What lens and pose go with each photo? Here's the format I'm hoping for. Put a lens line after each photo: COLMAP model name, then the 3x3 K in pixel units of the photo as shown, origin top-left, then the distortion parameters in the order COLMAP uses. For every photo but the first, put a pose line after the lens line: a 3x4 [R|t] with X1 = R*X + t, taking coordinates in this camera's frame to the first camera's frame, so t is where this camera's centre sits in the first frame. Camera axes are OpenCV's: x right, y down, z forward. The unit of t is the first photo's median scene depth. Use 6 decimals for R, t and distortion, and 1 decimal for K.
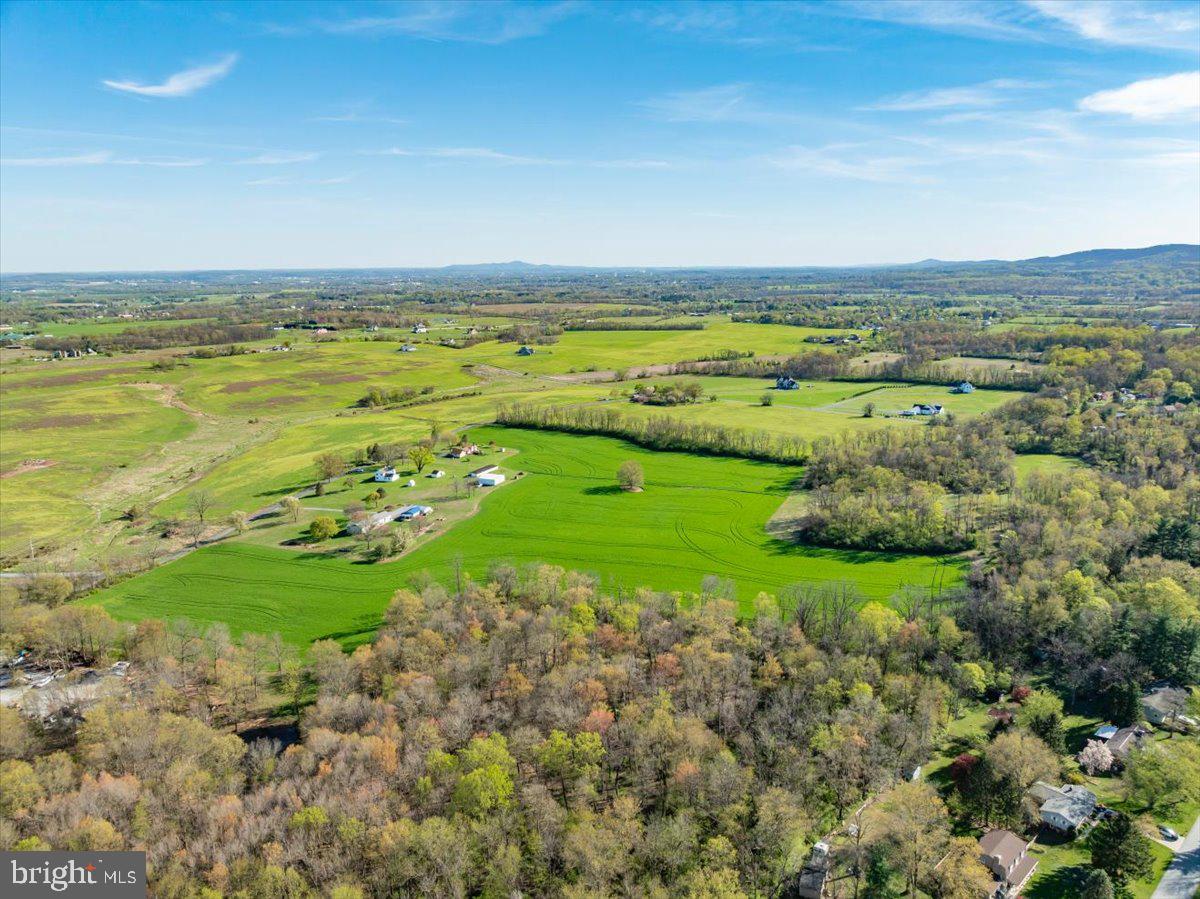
lens RADIAL K [[844.6, 0, 598.5], [0, 844.6, 456.8], [0, 0, 1]] dist [-0.044592, 0.013477]
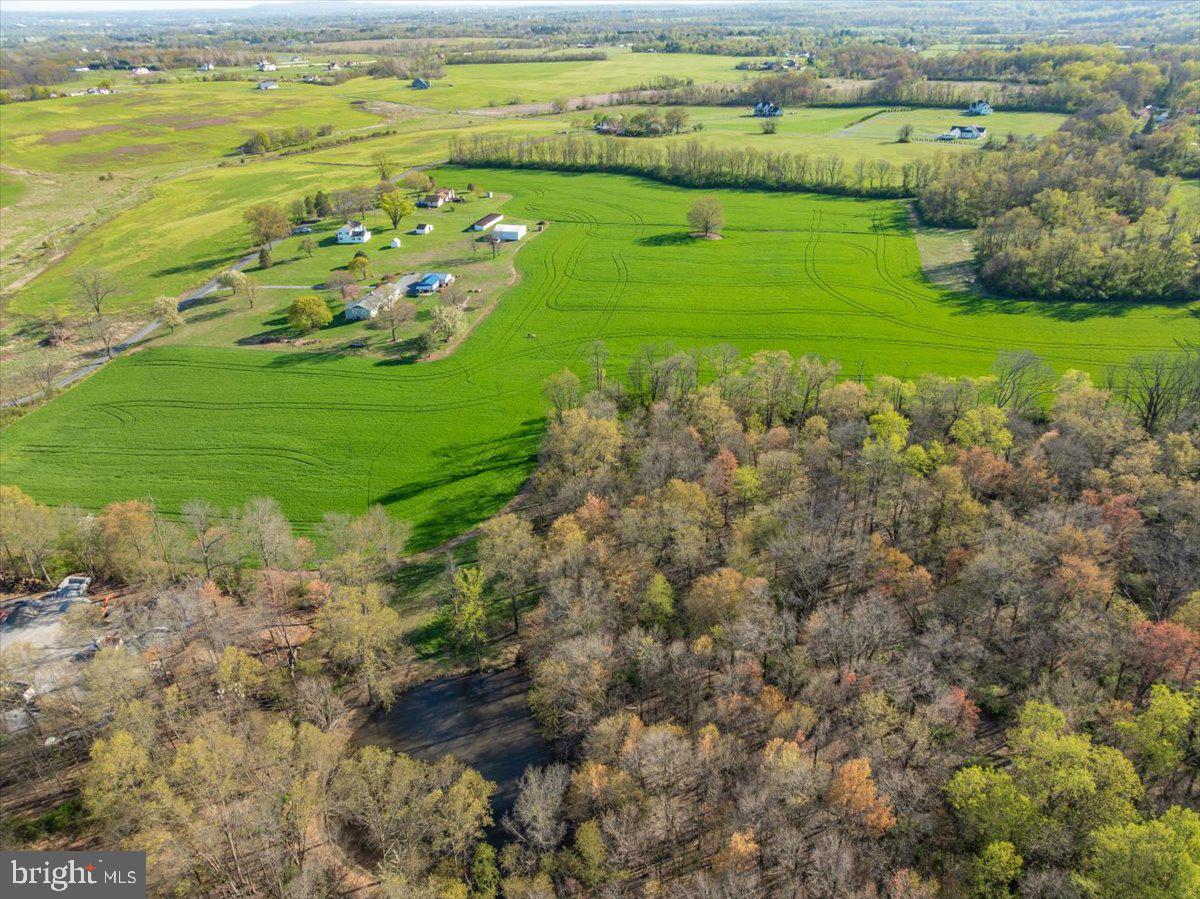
lens RADIAL K [[844.6, 0, 601.4], [0, 844.6, 455.1], [0, 0, 1]] dist [-0.044592, 0.013477]
pose [[0.983714, -0.086394, 0.157617, -0.119566], [0.040631, 0.961095, 0.273215, 0.011234], [-0.175089, -0.262361, 0.948952, 0.166846]]
